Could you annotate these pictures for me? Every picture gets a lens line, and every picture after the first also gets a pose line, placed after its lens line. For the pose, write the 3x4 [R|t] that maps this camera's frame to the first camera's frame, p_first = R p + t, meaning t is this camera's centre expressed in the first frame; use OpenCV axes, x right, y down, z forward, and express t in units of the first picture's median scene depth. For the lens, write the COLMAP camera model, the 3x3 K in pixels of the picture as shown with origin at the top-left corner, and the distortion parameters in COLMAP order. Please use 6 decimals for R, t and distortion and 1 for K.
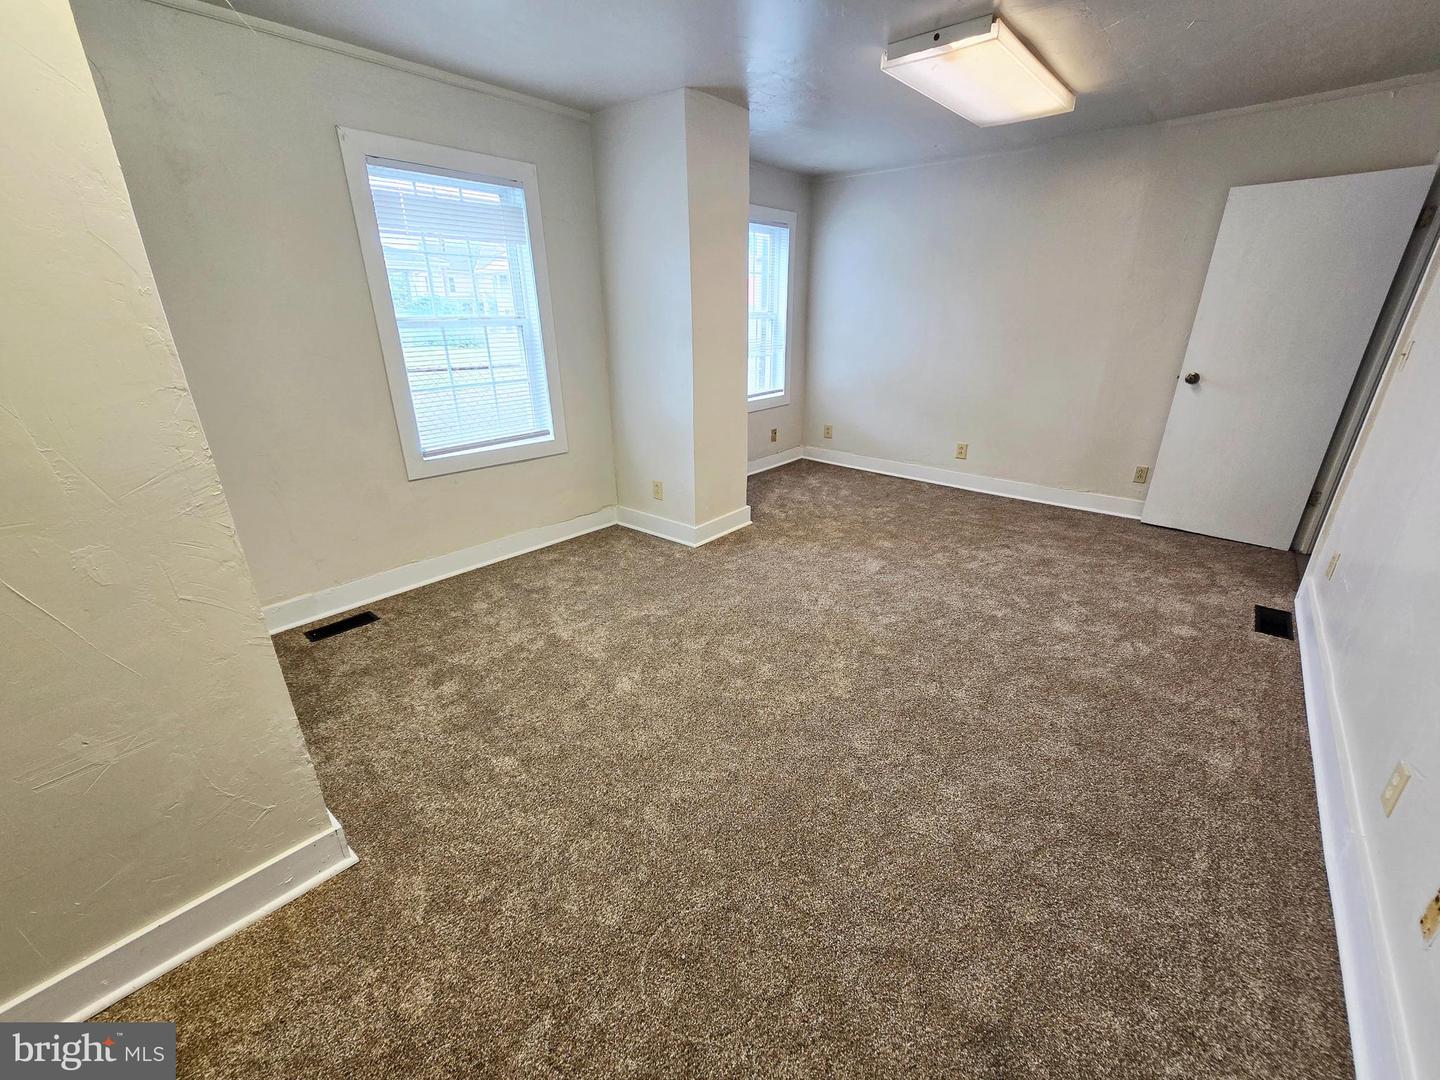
lens RADIAL K [[588.3, 0, 720.9], [0, 588.3, 542.4], [0, 0, 1]] dist [-0.003151, -0.001934]
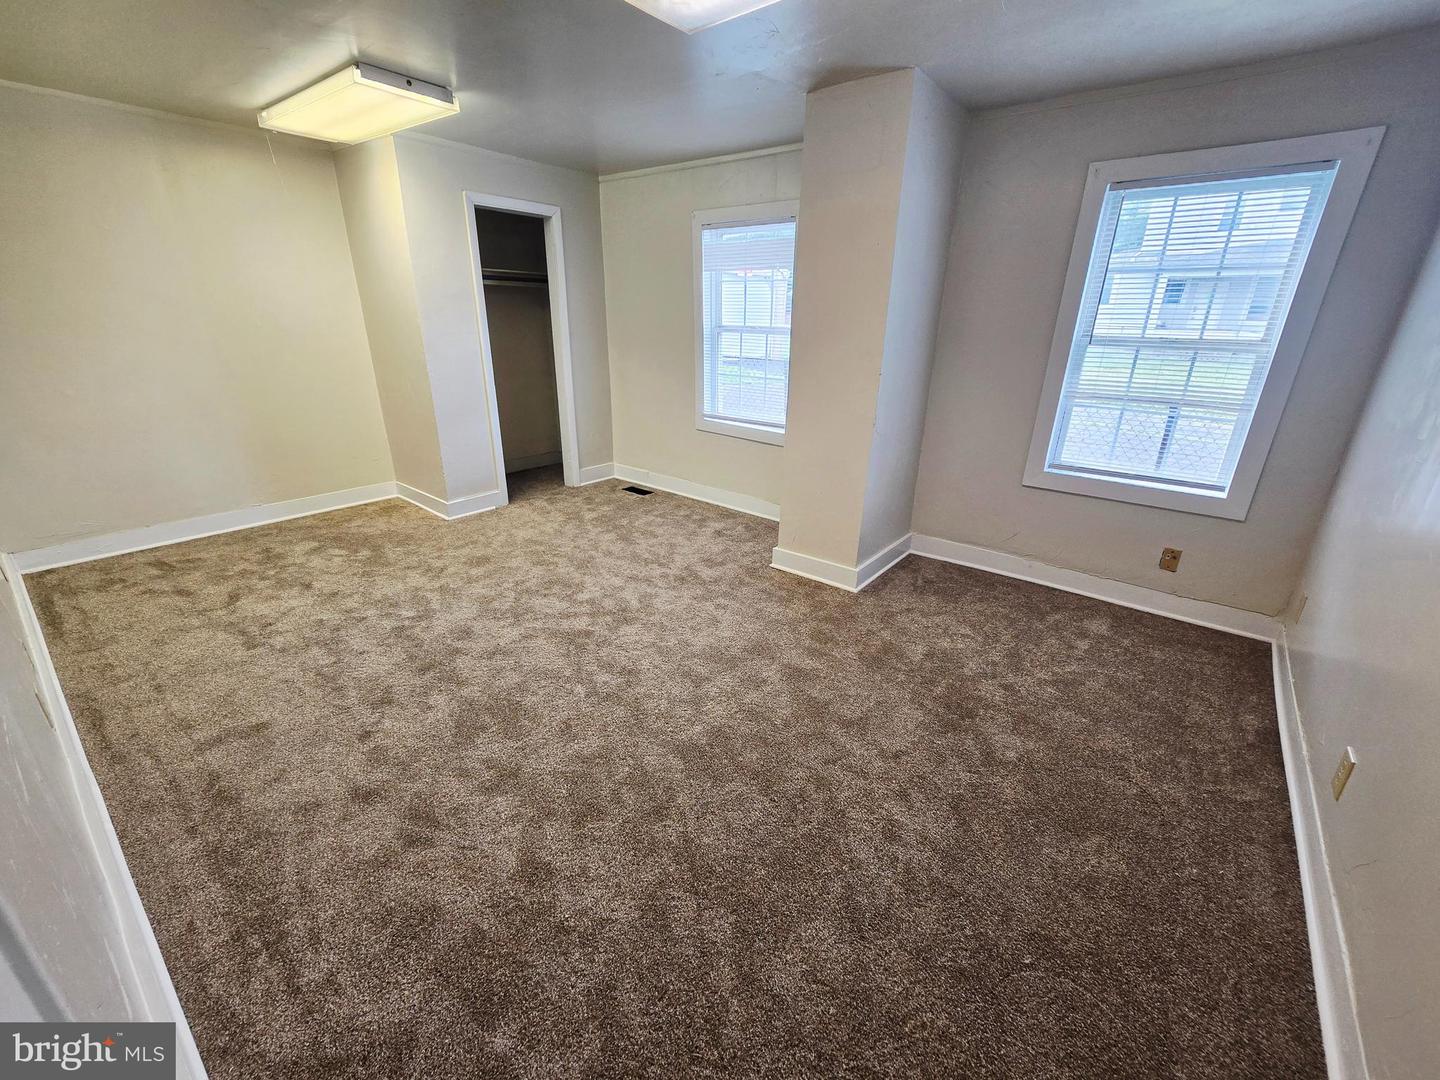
lens RADIAL K [[588.3, 0, 721.8], [0, 588.3, 539.0], [0, 0, 1]] dist [-0.003151, -0.001934]
pose [[0.036685, 0.374971, -0.926310, 0.986679], [-0.371946, 0.865461, 0.335609, -0.387108], [0.927529, 0.332226, 0.171218, 0.861191]]
